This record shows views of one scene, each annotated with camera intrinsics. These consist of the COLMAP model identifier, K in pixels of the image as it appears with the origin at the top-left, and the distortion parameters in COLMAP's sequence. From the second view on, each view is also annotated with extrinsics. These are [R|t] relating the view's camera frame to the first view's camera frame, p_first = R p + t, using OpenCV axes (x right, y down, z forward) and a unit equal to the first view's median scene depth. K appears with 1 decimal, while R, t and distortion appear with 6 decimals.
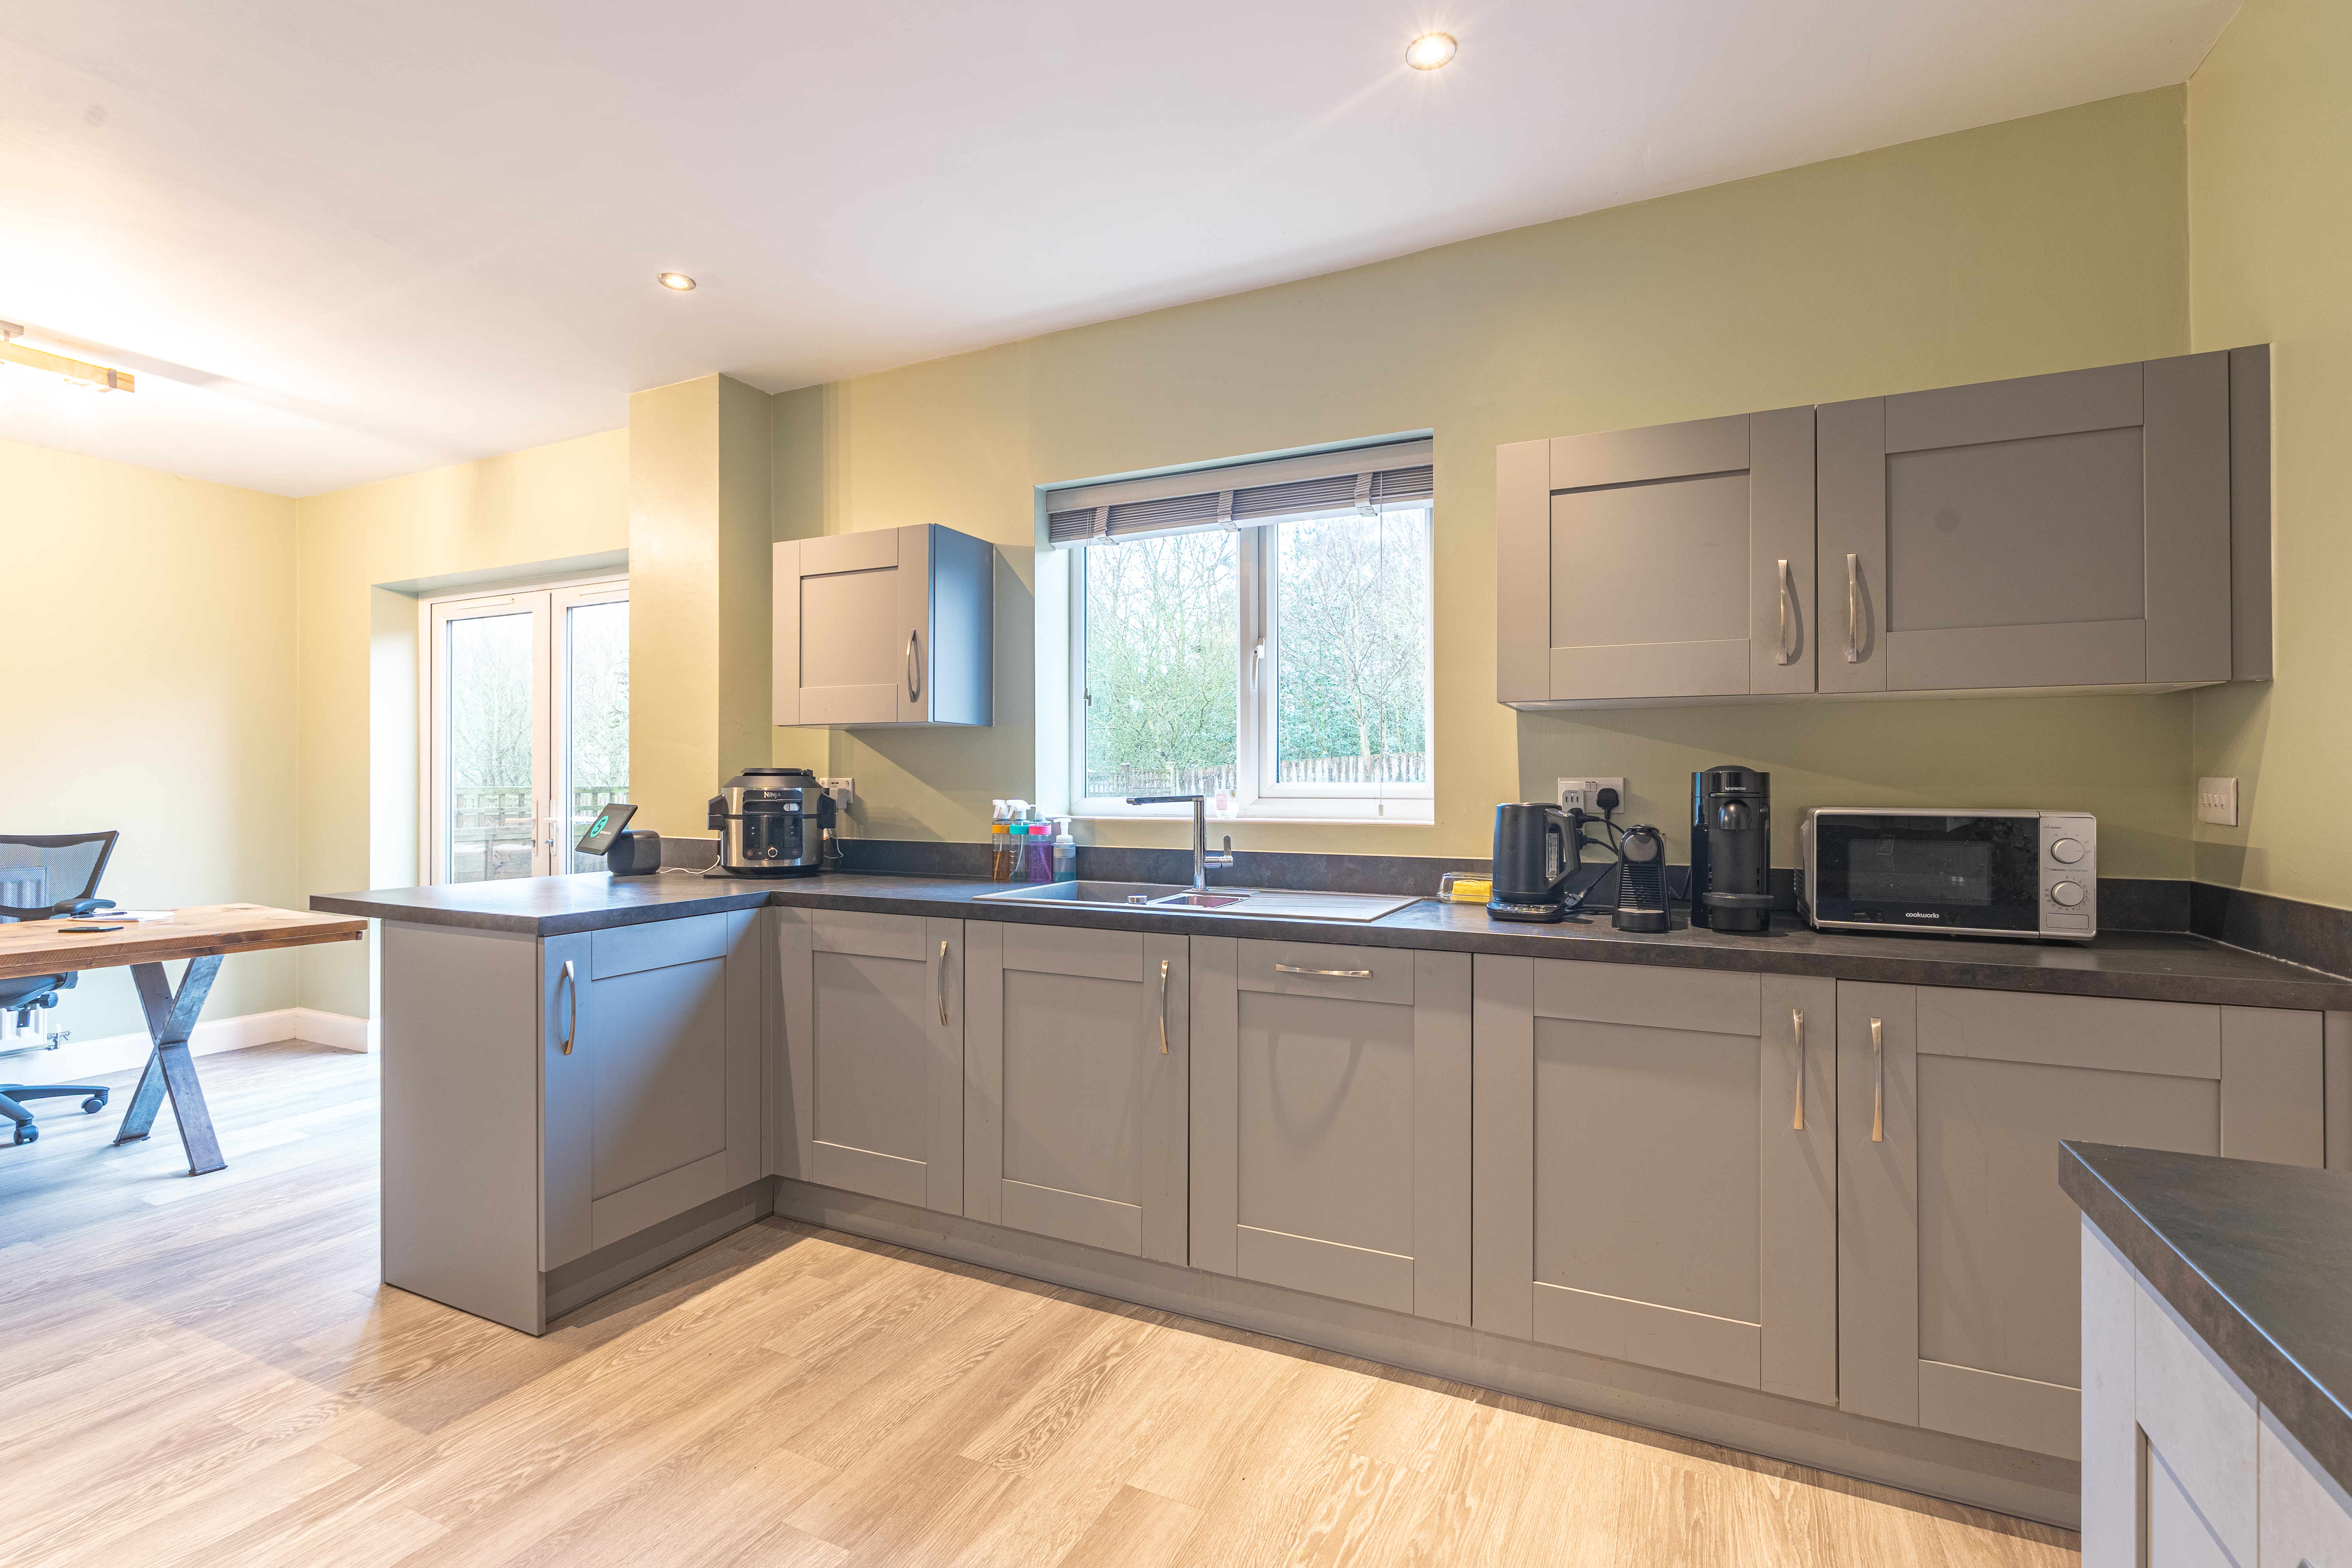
lens RADIAL K [[1060.0, 0, 1173.0], [0, 1060.0, 780.8], [0, 0, 1]] dist [-0.002656, -0.000083]
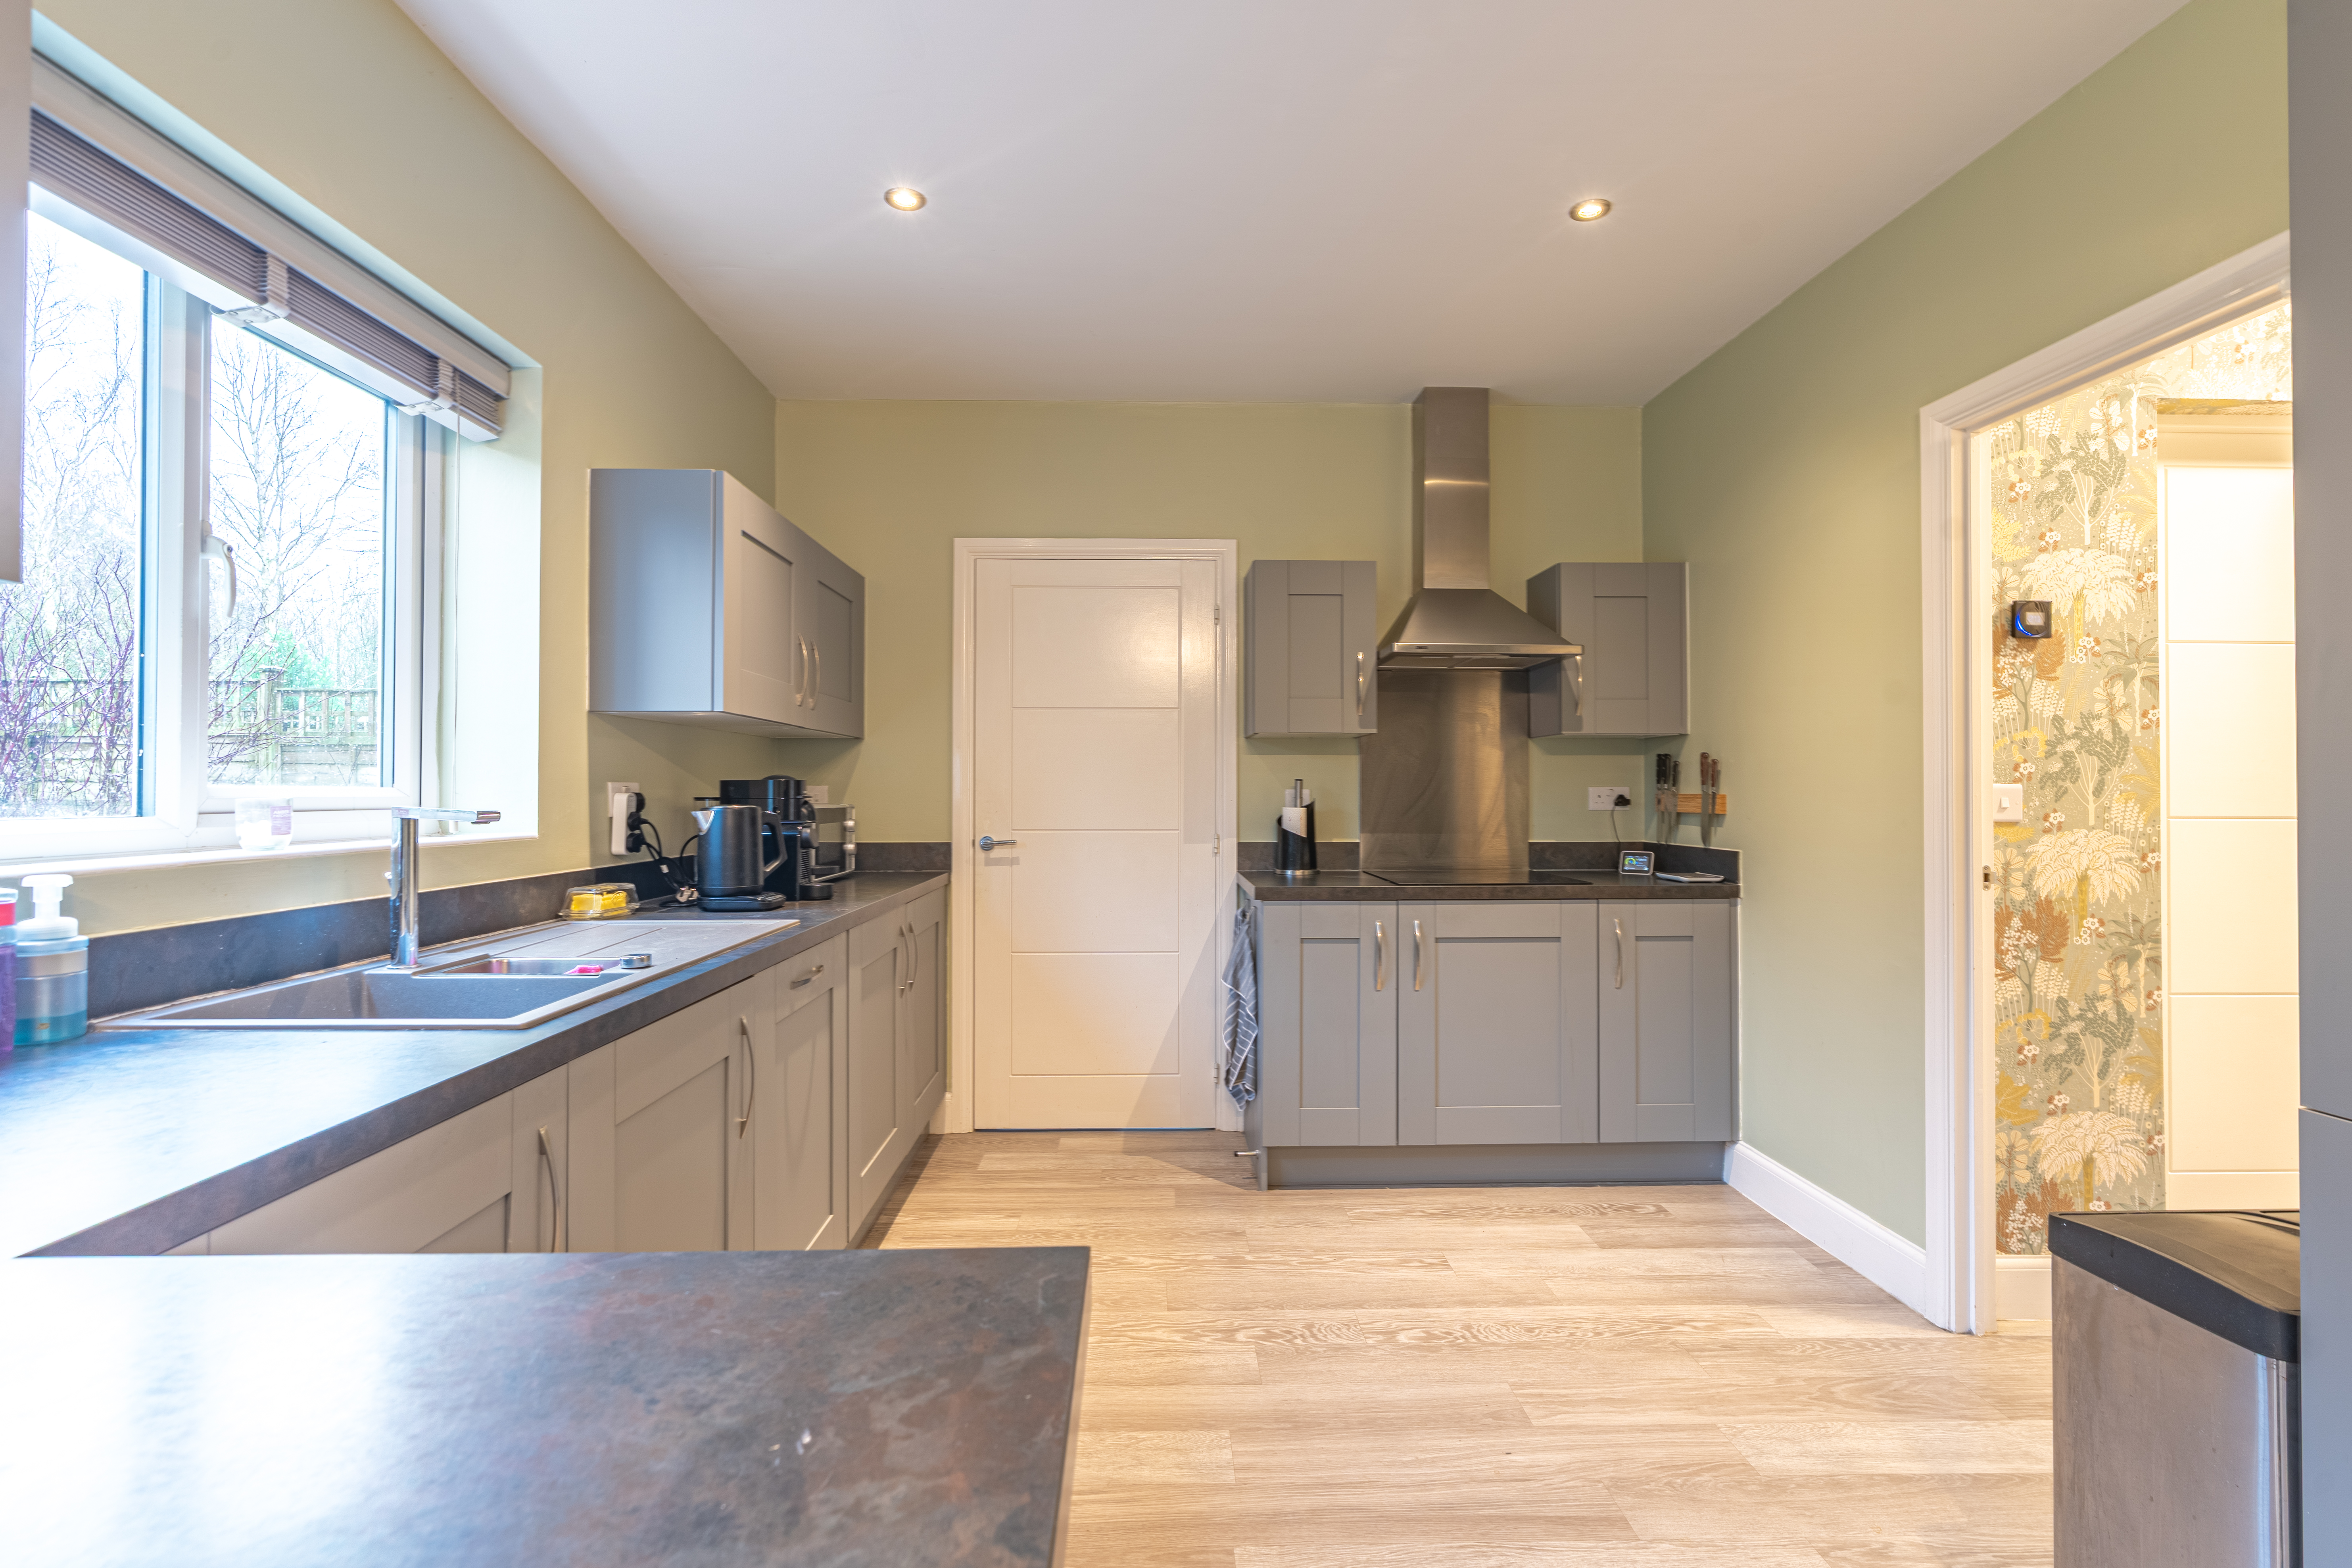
lens RADIAL K [[1065.5, 0, 1168.4], [0, 1065.5, 771.1], [0, 0, 1]] dist [-0.001868, 0.001249]
pose [[-0.453186, 0.014725, 0.891294, -0.802095], [-0.003875, 0.999822, -0.018488, 0.003742], [-0.891407, -0.011832, -0.453049, 1.024319]]
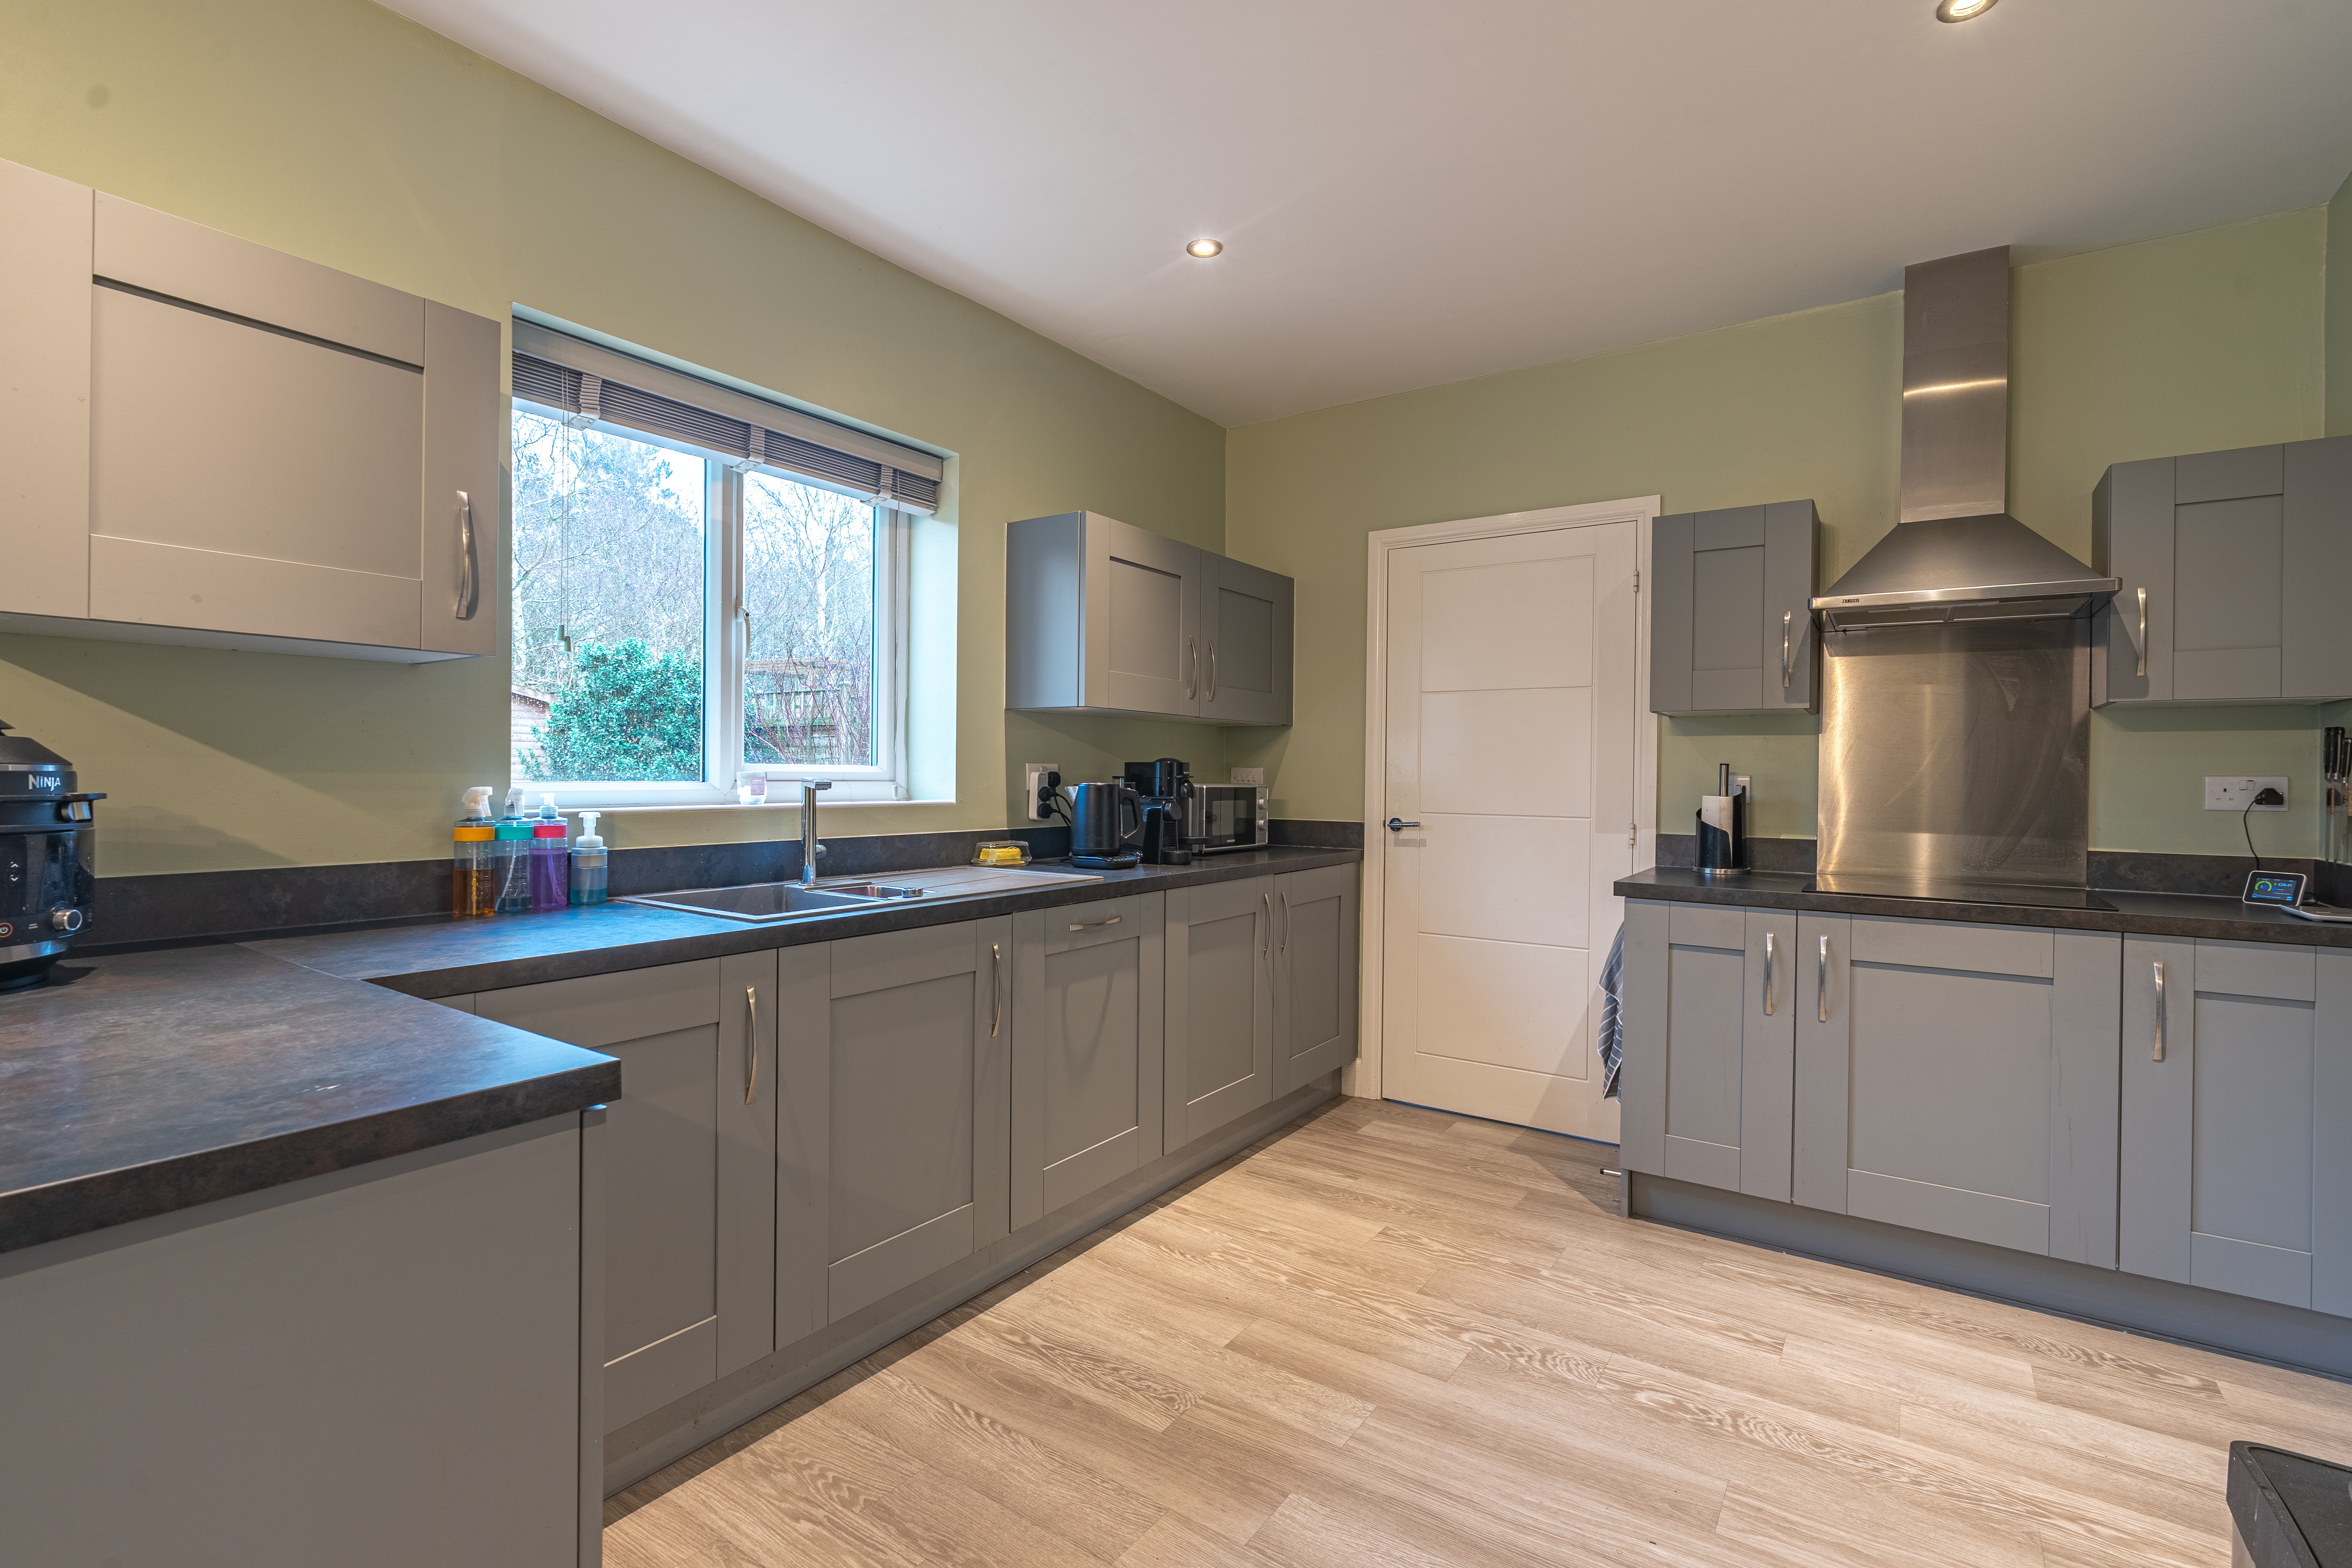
lens RADIAL K [[1058.3, 0, 1170.8], [0, 1058.3, 773.0], [0, 0, 1]] dist [0.000080, 0.001049]
pose [[0.157974, -0.000668, 0.987443, -0.921156], [-0.013402, 0.999906, 0.002820, 0.003585], [-0.987352, -0.013679, 0.157950, 0.645853]]
